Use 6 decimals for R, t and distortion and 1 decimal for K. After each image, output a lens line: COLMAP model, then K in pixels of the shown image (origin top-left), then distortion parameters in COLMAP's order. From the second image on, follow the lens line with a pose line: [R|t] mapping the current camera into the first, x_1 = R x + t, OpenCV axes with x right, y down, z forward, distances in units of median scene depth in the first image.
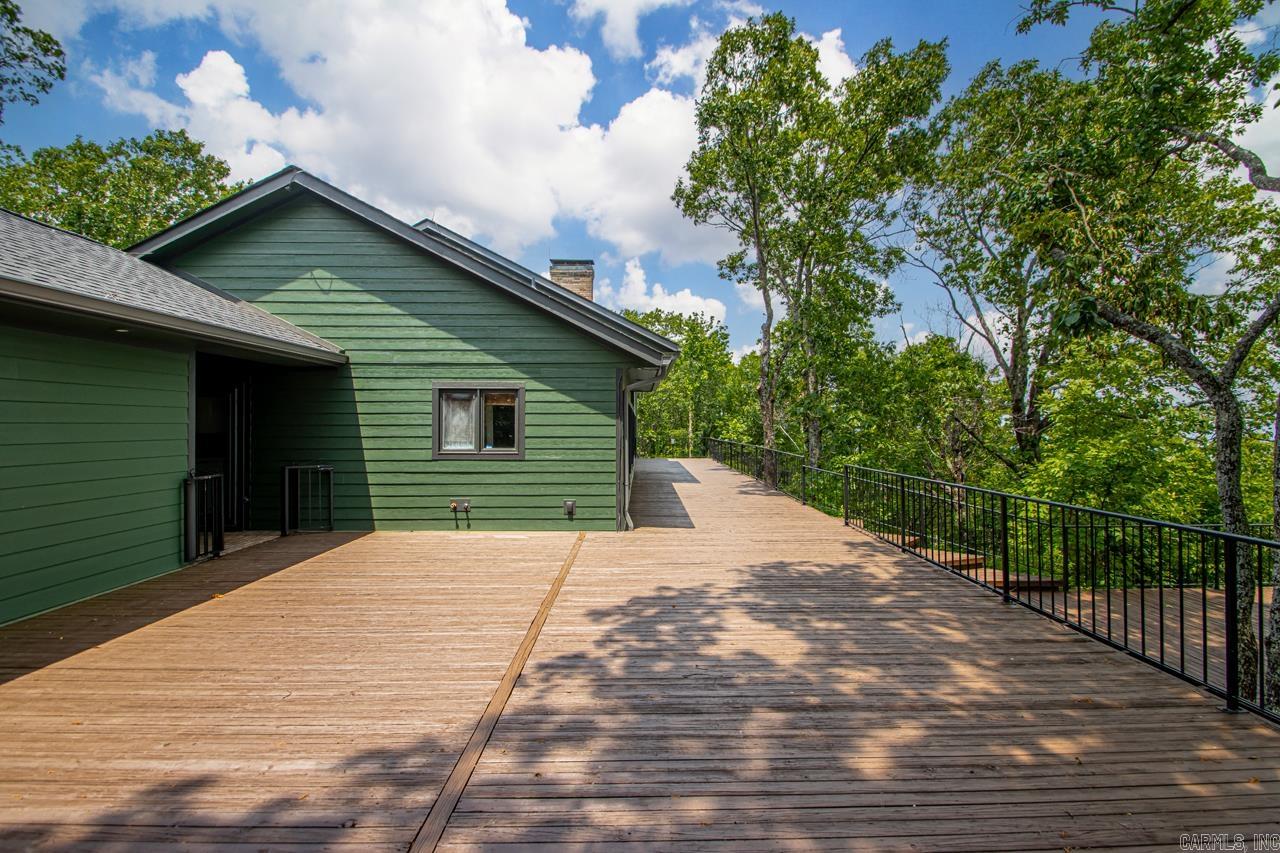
lens RADIAL K [[594.1, 0, 655.7], [0, 594.1, 440.4], [0, 0, 1]] dist [0.021604, -0.027274]
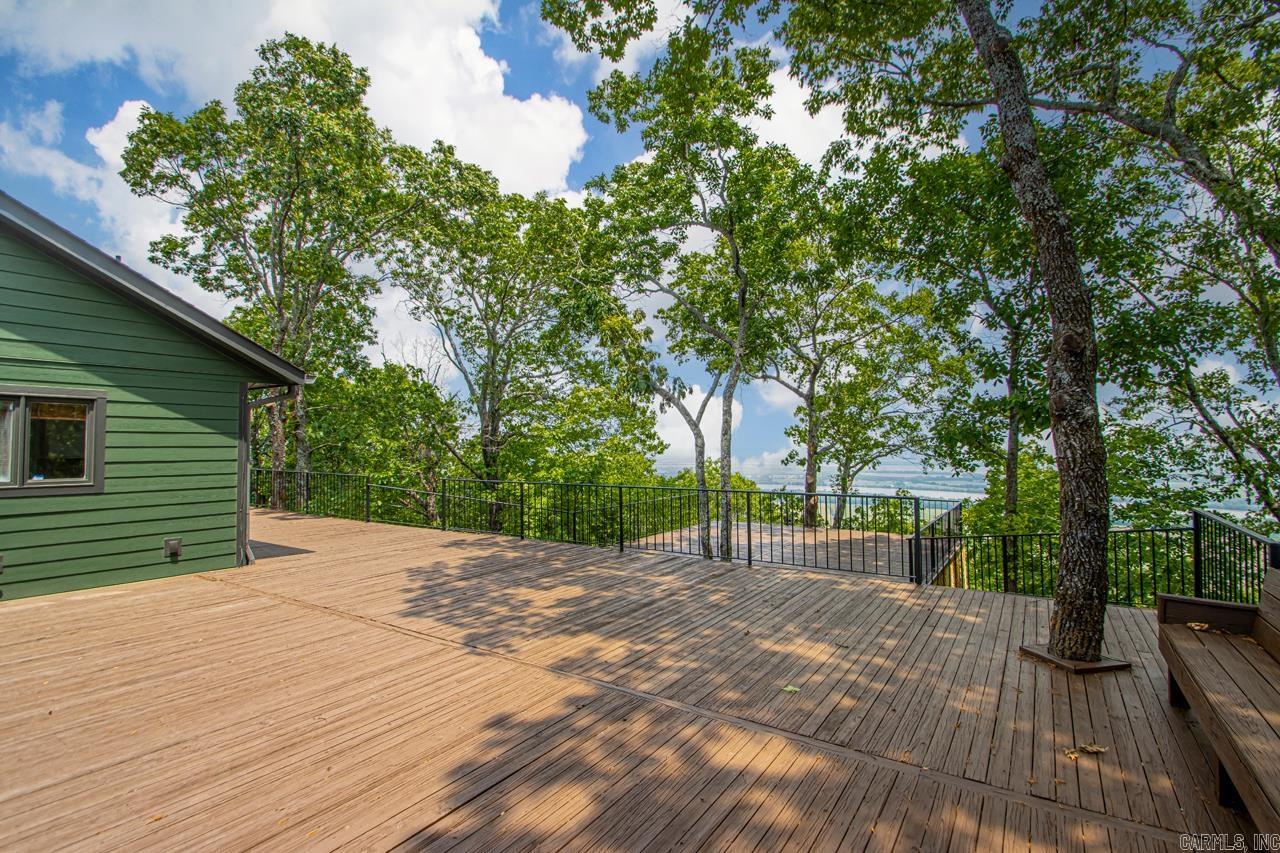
lens RADIAL K [[632.3, 0, 640.0], [0, 632.3, 426.5], [0, 0, 1]] dist [-0.000313, -0.000294]
pose [[0.557394, 0.021090, 0.829980, -0.509793], [0.024262, 0.998837, -0.041675, -0.001361], [-0.829894, 0.043367, 0.556234, -0.020501]]
